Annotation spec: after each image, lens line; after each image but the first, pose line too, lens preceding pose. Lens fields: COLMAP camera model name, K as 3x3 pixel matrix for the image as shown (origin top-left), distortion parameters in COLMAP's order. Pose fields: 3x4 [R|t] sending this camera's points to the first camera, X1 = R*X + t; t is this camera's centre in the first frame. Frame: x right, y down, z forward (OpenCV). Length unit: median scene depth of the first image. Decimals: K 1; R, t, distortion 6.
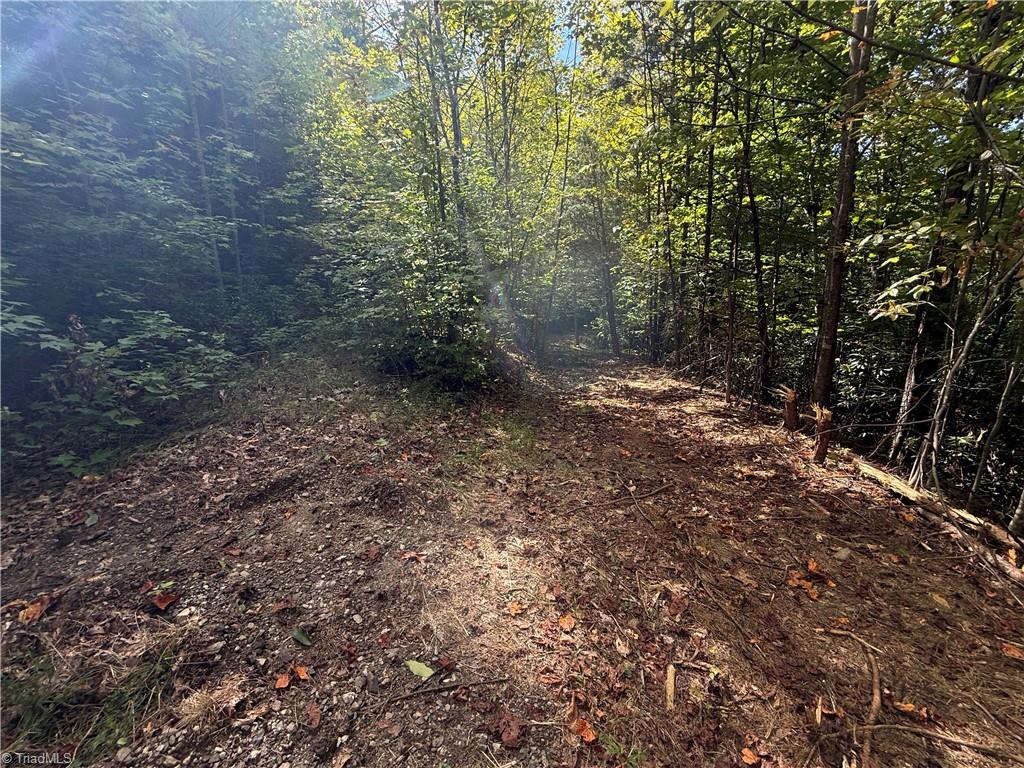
lens RADIAL K [[411.9, 0, 509.6], [0, 411.9, 381.9], [0, 0, 1]] dist [0.000152, 0.000229]
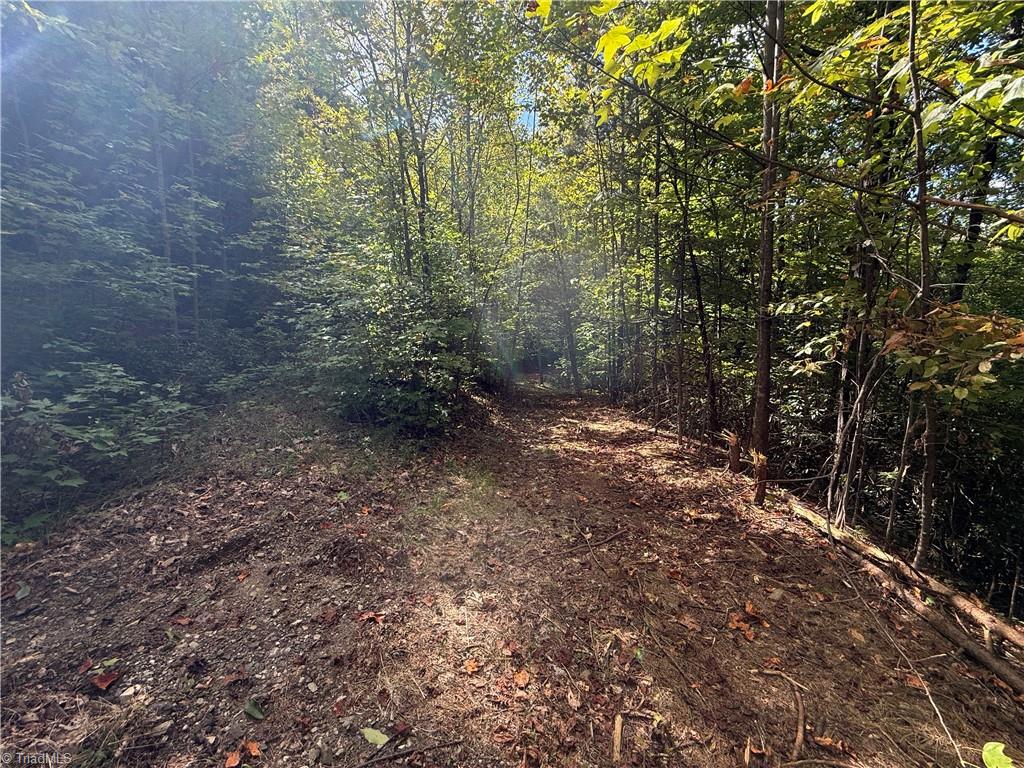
lens RADIAL K [[411.9, 0, 510.2], [0, 411.9, 381.3], [0, 0, 1]] dist [0.000152, 0.000229]
pose [[0.996479, -0.000348, 0.083840, 0.010741], [0.008107, 0.995705, -0.092227, -0.028960], [-0.083448, 0.092582, 0.992202, -0.043047]]
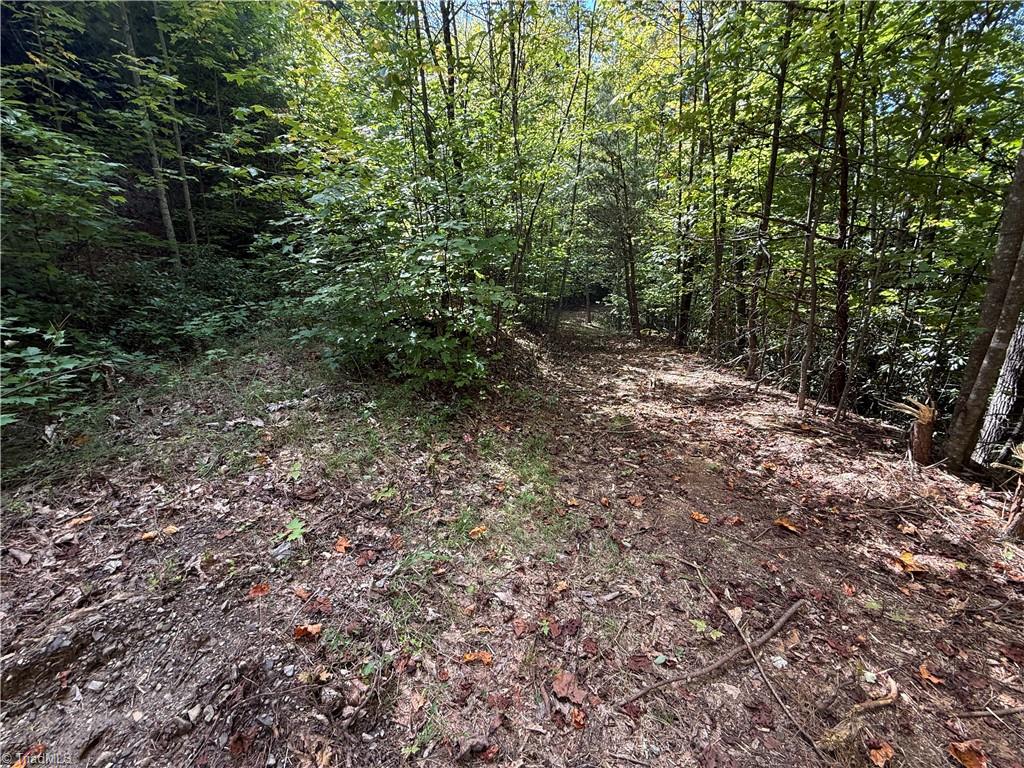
lens RADIAL K [[411.9, 0, 509.8], [0, 411.9, 382.0], [0, 0, 1]] dist [0.000152, 0.000229]
pose [[0.999834, 0.001836, -0.018149, -0.001439], [-0.000781, 0.998317, 0.057985, -0.072886], [0.018225, -0.057961, 0.998152, 0.361994]]
